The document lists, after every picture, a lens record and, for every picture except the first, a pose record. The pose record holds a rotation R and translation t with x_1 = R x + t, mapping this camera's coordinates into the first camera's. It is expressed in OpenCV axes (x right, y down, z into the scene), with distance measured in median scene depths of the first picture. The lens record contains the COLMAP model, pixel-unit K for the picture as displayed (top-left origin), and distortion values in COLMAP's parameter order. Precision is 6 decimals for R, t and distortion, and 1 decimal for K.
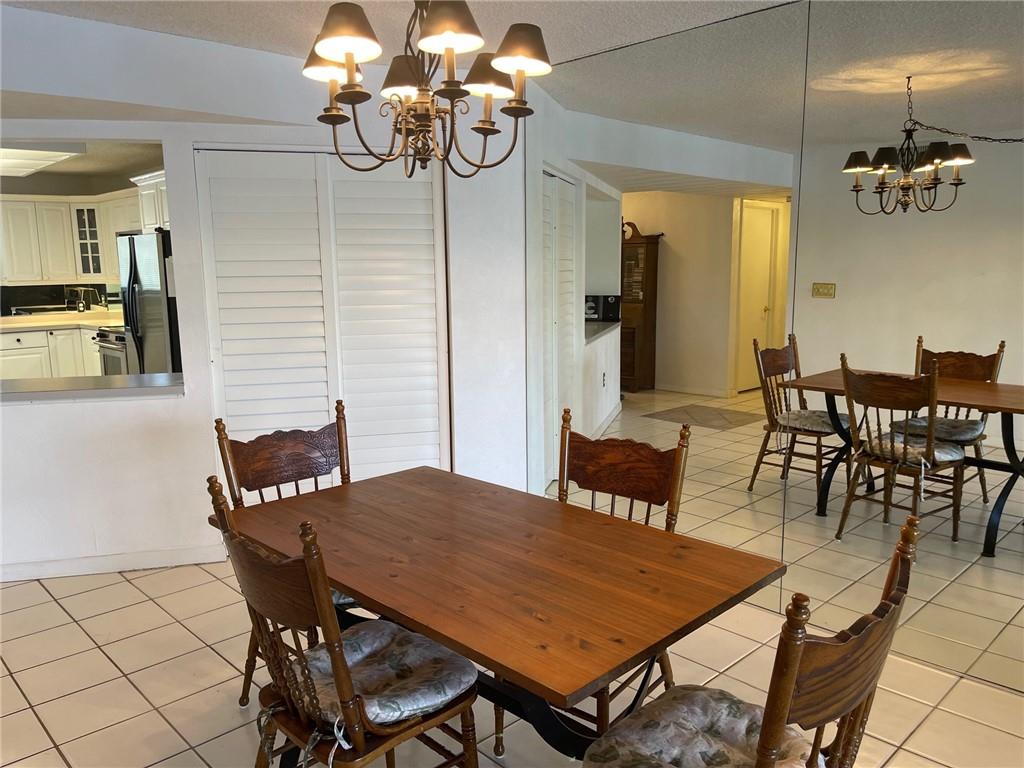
lens RADIAL K [[773.1, 0, 512.4], [0, 773.1, 385.3], [0, 0, 1]] dist [0.066820, -0.086026]
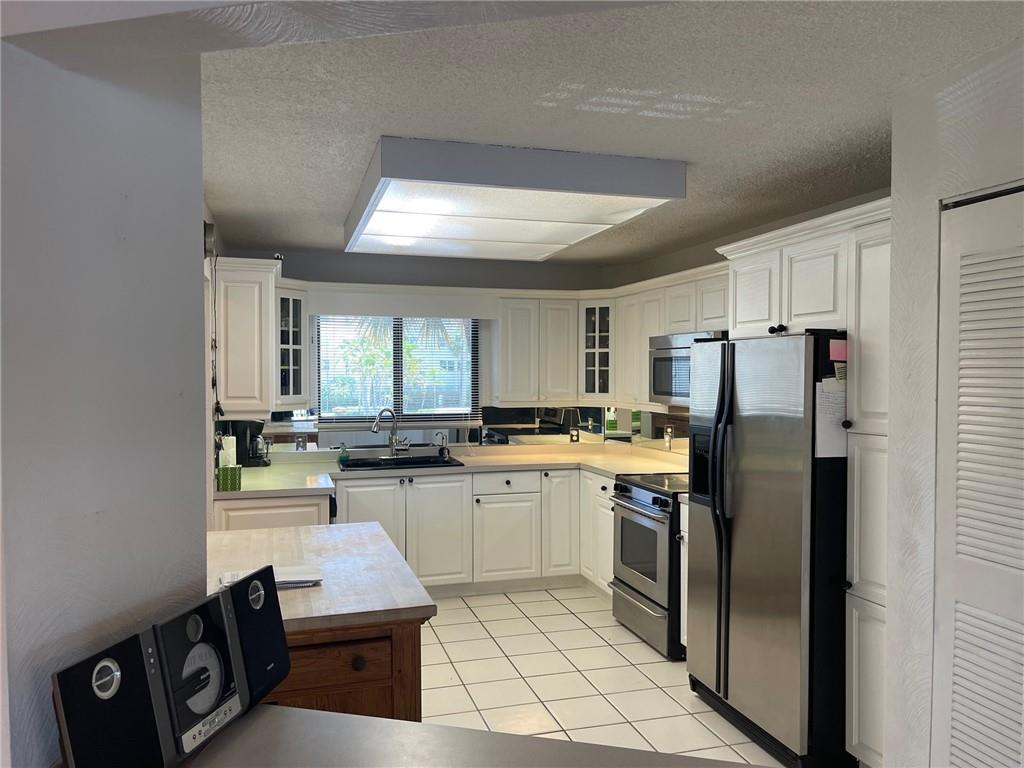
lens RADIAL K [[773.1, 0, 506.6], [0, 773.1, 388.1], [0, 0, 1]] dist [0.066820, -0.086026]
pose [[0.884278, 0.026465, -0.466211, -0.278035], [-0.088322, 0.989850, -0.111335, -0.060438], [0.458533, 0.139627, 0.877640, 0.328702]]
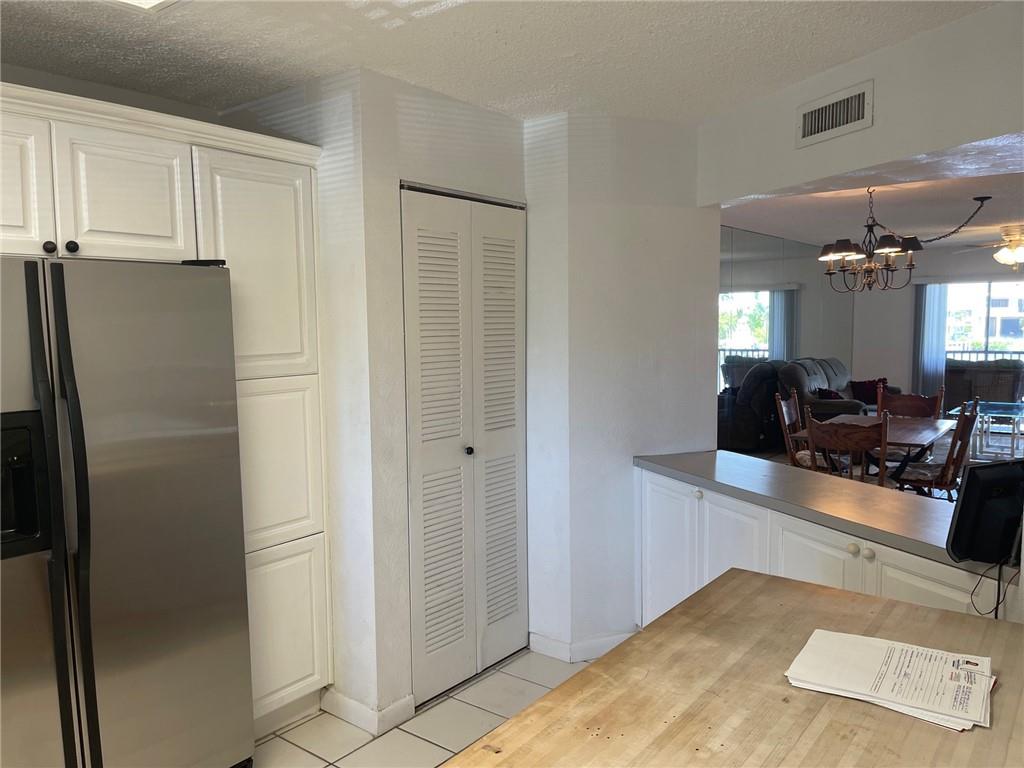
lens RADIAL K [[773.1, 0, 508.1], [0, 773.1, 387.0], [0, 0, 1]] dist [0.066820, -0.086026]
pose [[-0.140087, -0.065761, 0.987953, -0.646798], [0.169252, 0.981516, 0.089331, -0.101443], [-0.975566, 0.179727, -0.126367, 0.653023]]
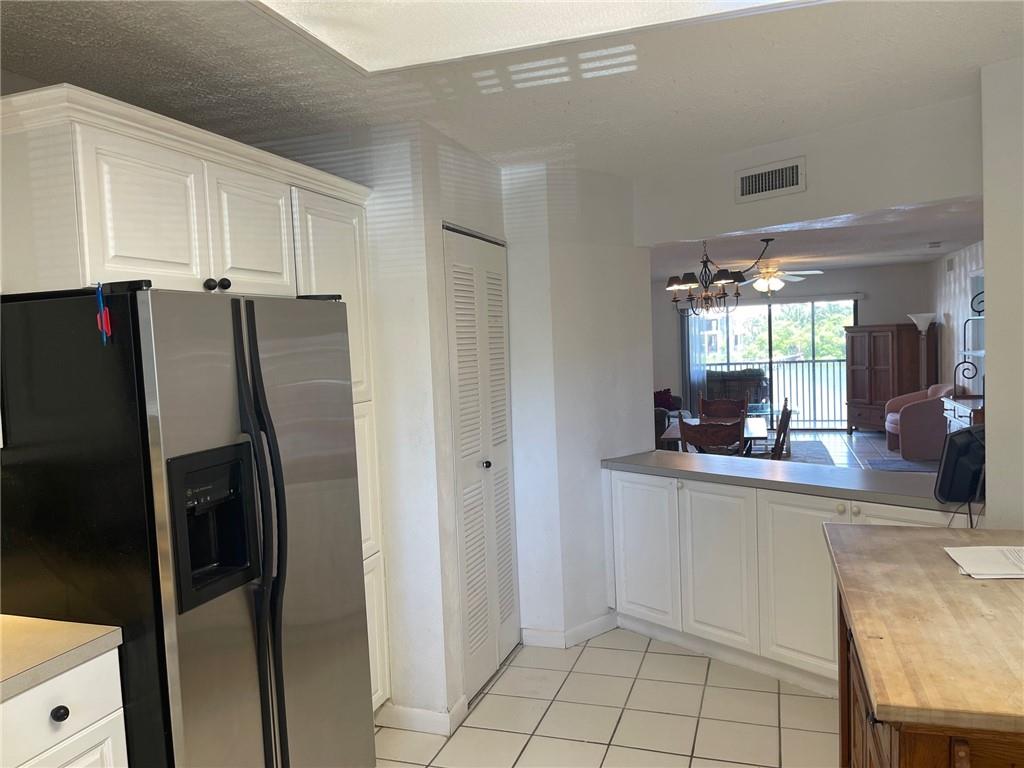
lens RADIAL K [[773.1, 0, 511.2], [0, 773.1, 380.6], [0, 0, 1]] dist [0.066820, -0.086026]
pose [[-0.464293, -0.010560, 0.885619, -0.645962], [0.185953, 0.976479, 0.109131, -0.129297], [-0.865941, 0.215352, -0.451409, 0.807606]]
